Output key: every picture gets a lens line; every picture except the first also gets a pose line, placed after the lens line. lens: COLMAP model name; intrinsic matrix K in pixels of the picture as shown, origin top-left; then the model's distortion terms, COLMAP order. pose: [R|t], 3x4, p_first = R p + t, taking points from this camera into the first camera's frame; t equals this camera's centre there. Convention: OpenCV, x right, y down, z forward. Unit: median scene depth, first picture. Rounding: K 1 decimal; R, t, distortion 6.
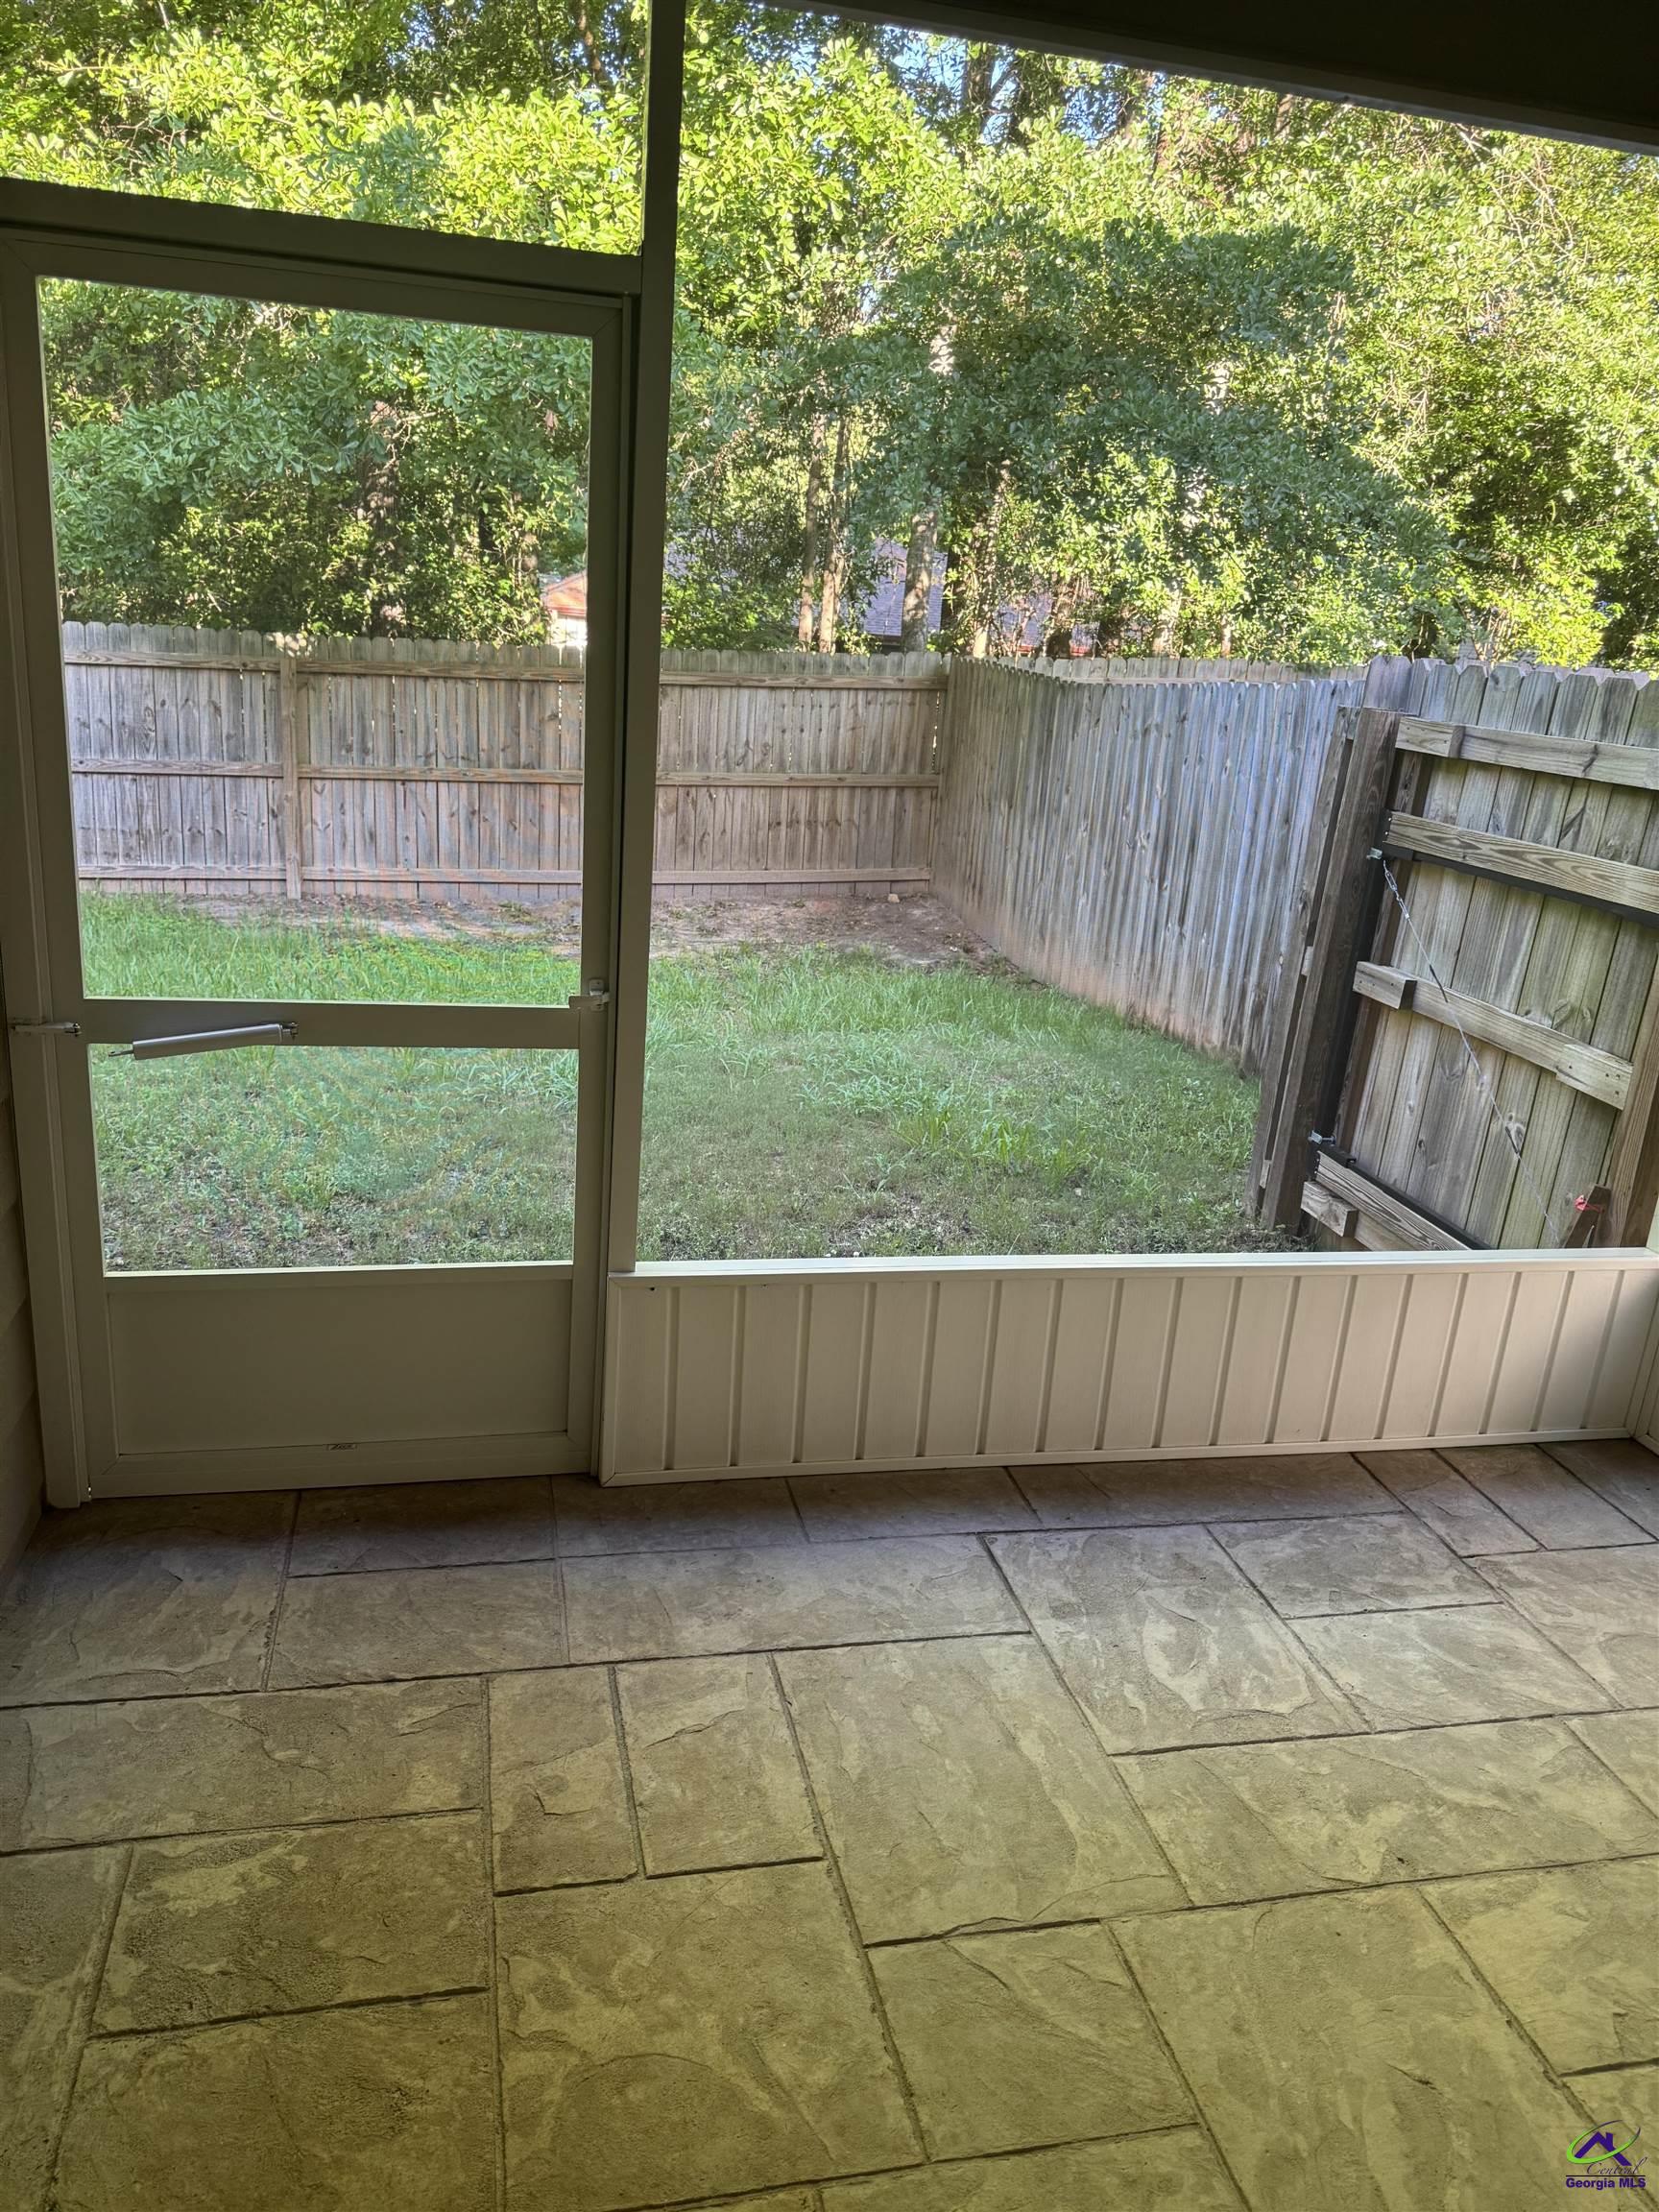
lens RADIAL K [[1586.8, 0, 836.4], [0, 1586.8, 1127.0], [0, 0, 1]] dist [0.043886, -0.026962]
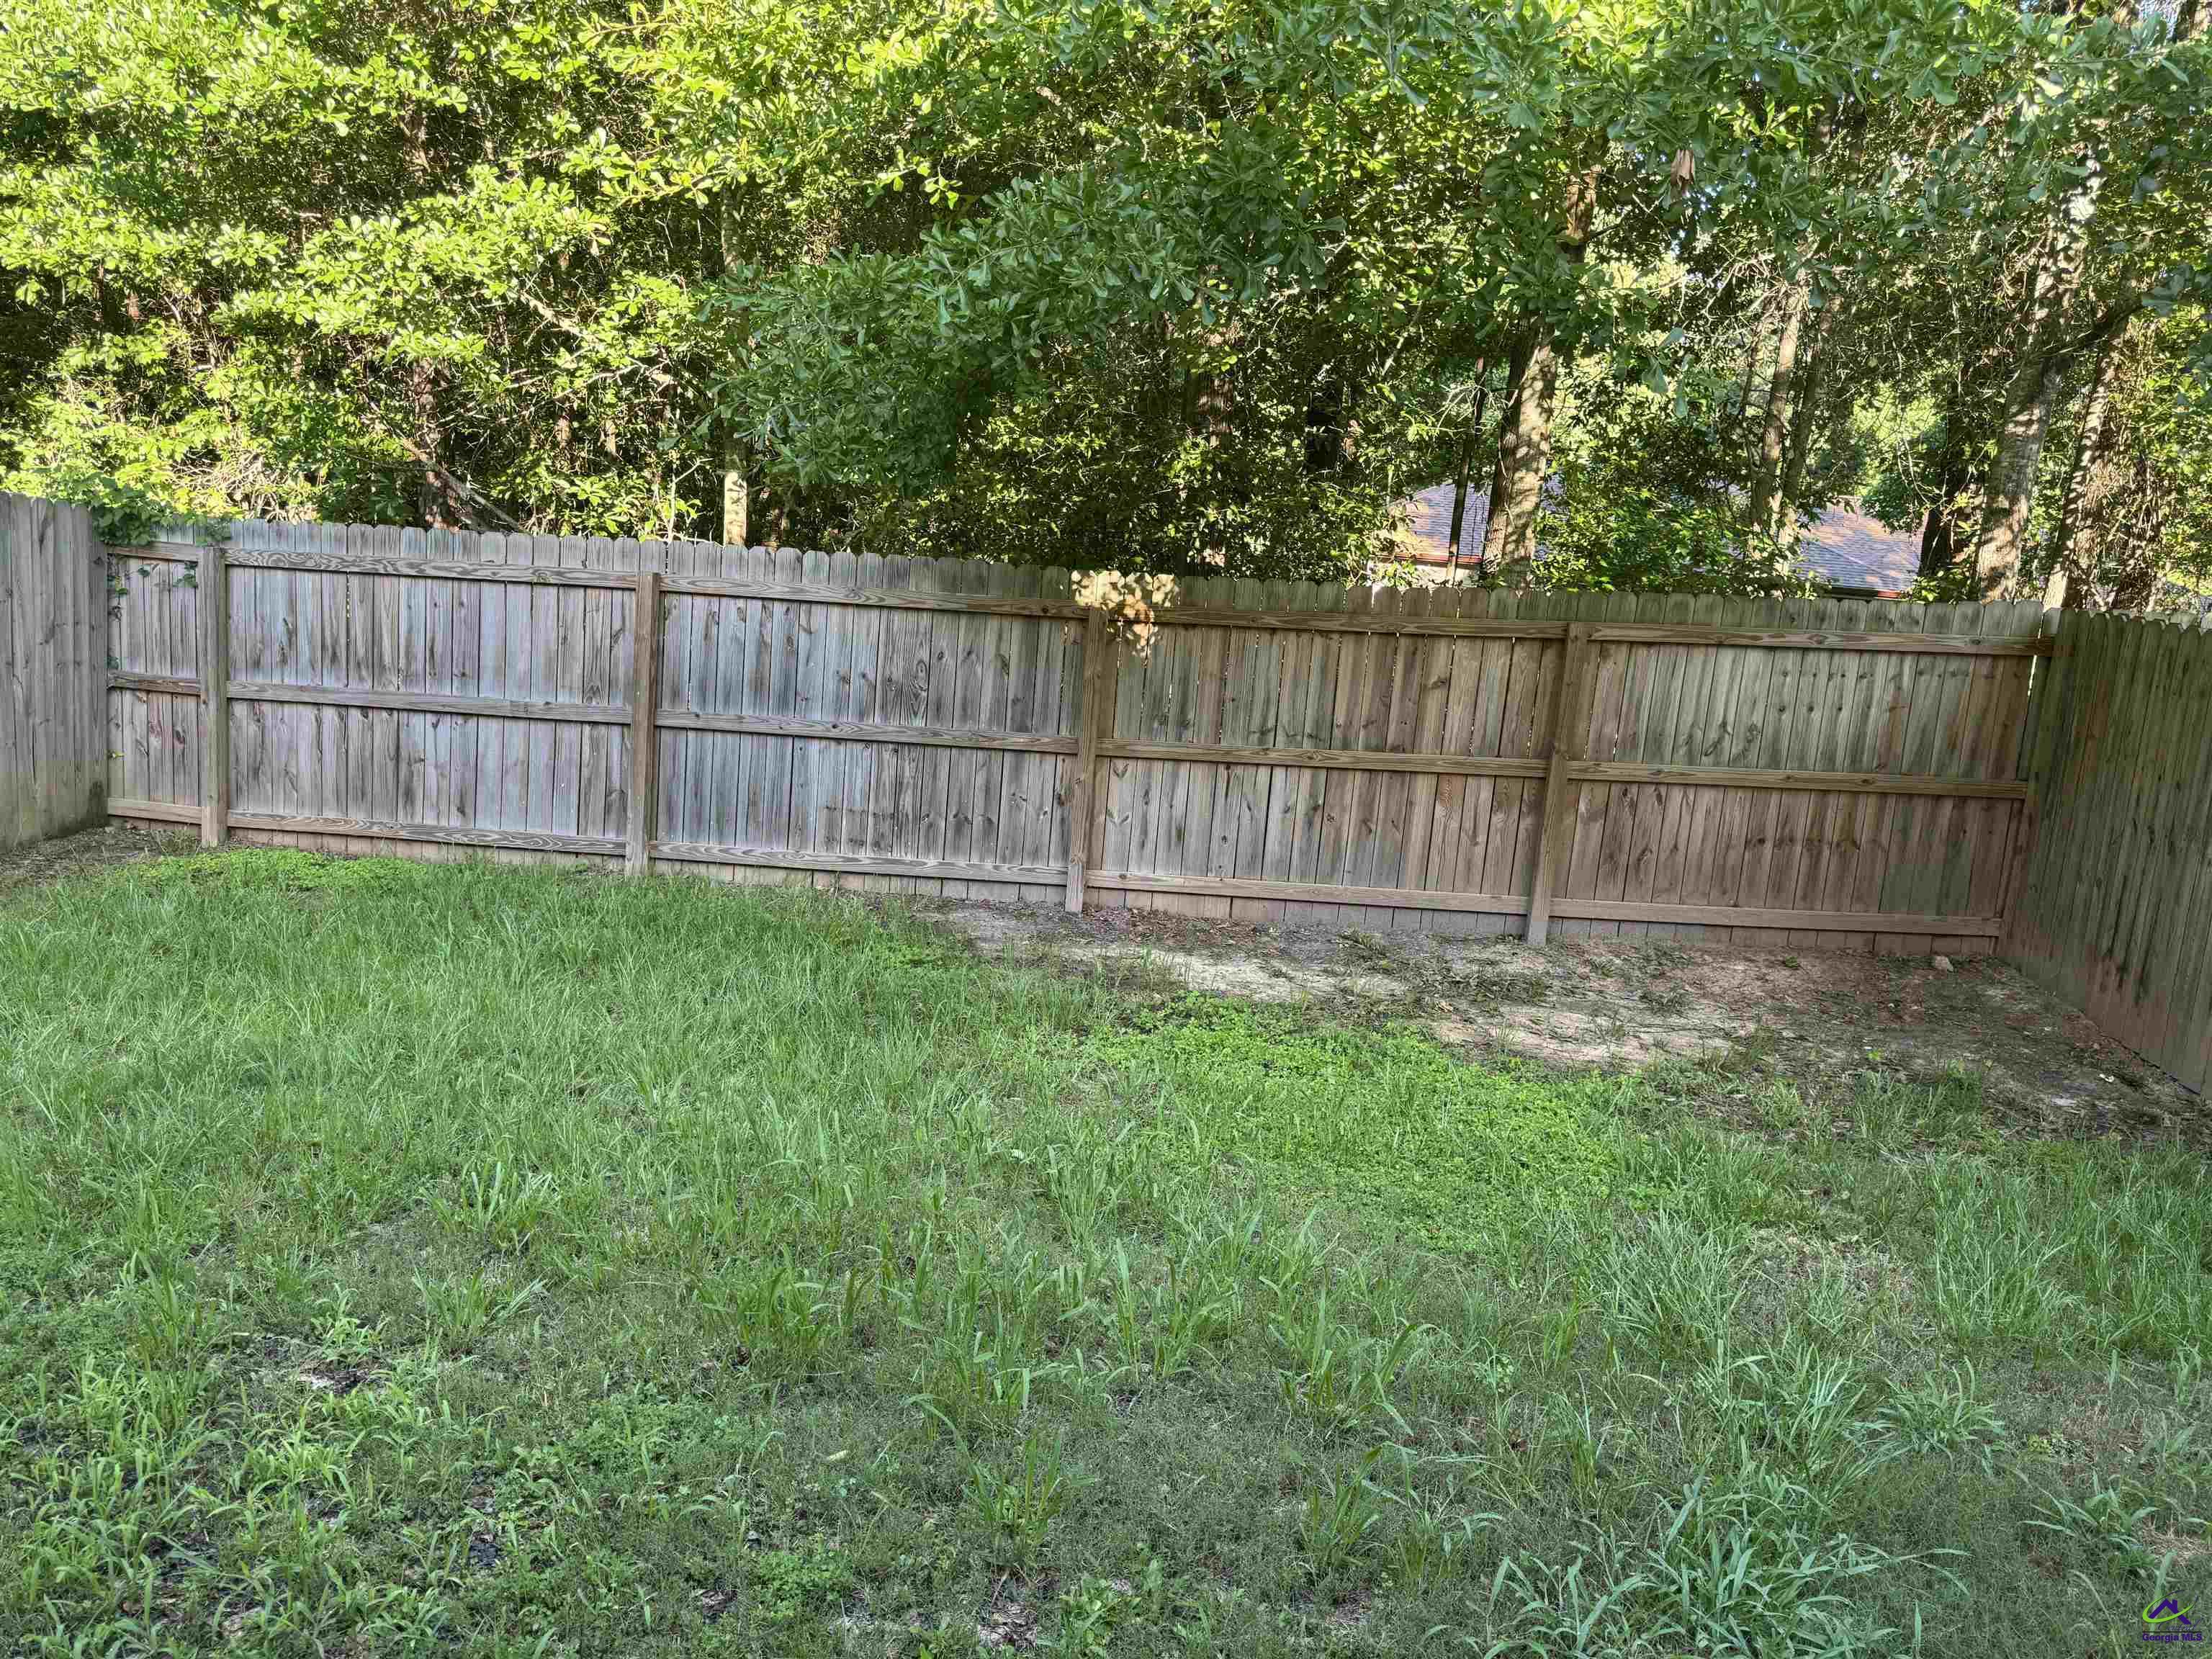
lens RADIAL K [[1586.8, 0, 1098.1], [0, 1586.8, 825.1], [0, 0, 1]] dist [0.043886, -0.026962]
pose [[0.956175, 0.052804, -0.287994, -0.115321], [-0.093781, 0.987017, -0.130394, -0.086530], [0.277369, 0.151687, 0.948713, 0.288153]]
